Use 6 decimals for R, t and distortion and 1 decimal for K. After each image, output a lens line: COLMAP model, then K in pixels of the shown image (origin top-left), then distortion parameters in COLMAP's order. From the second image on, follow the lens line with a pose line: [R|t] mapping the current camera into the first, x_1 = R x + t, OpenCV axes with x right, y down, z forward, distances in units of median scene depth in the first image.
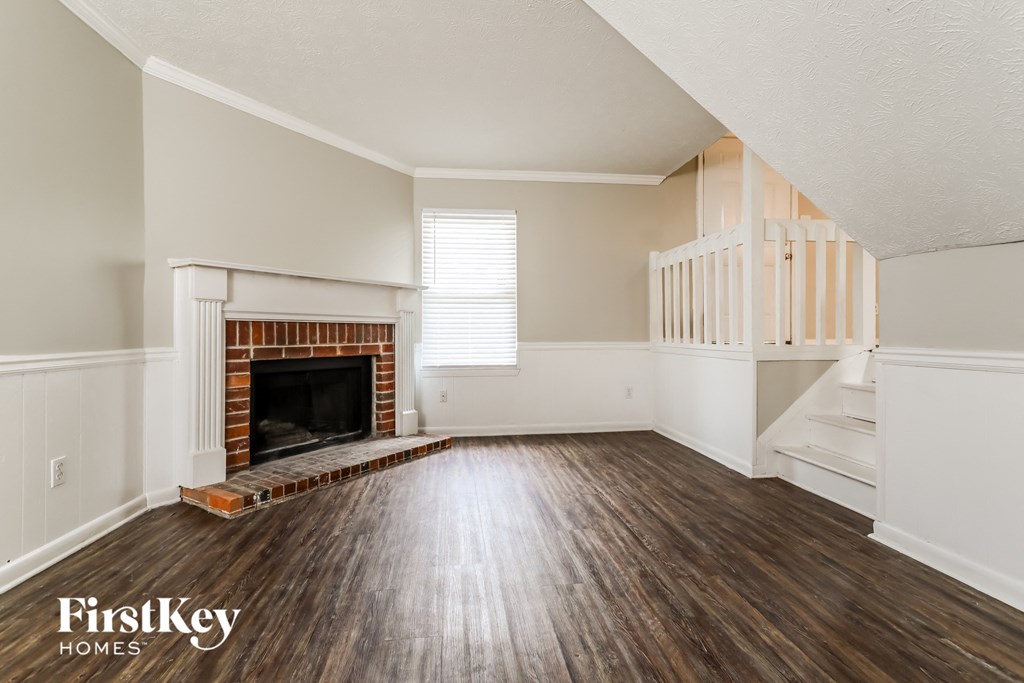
lens RADIAL K [[471.1, 0, 510.0], [0, 471.1, 335.8], [0, 0, 1]] dist [0.002751, 0.000288]
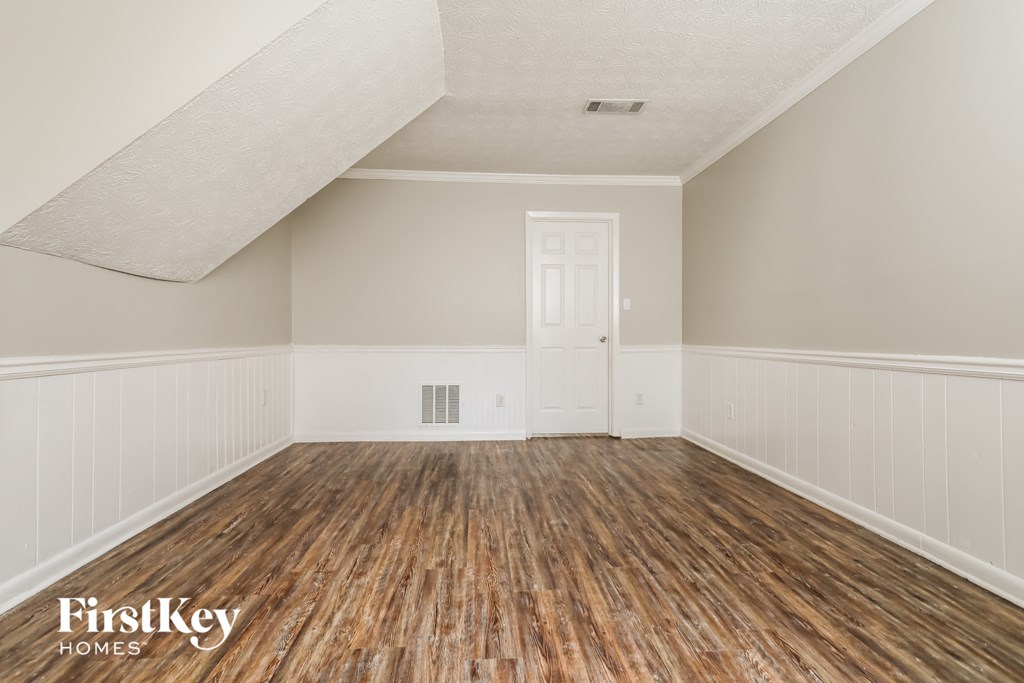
lens RADIAL K [[471.1, 0, 511.7], [0, 471.1, 336.3], [0, 0, 1]] dist [0.002751, 0.000288]
pose [[-0.998701, 0.004822, 0.050727, -0.097625], [0.005273, 0.999948, 0.008766, -0.017051], [-0.050683, 0.009022, -0.998674, 1.991857]]
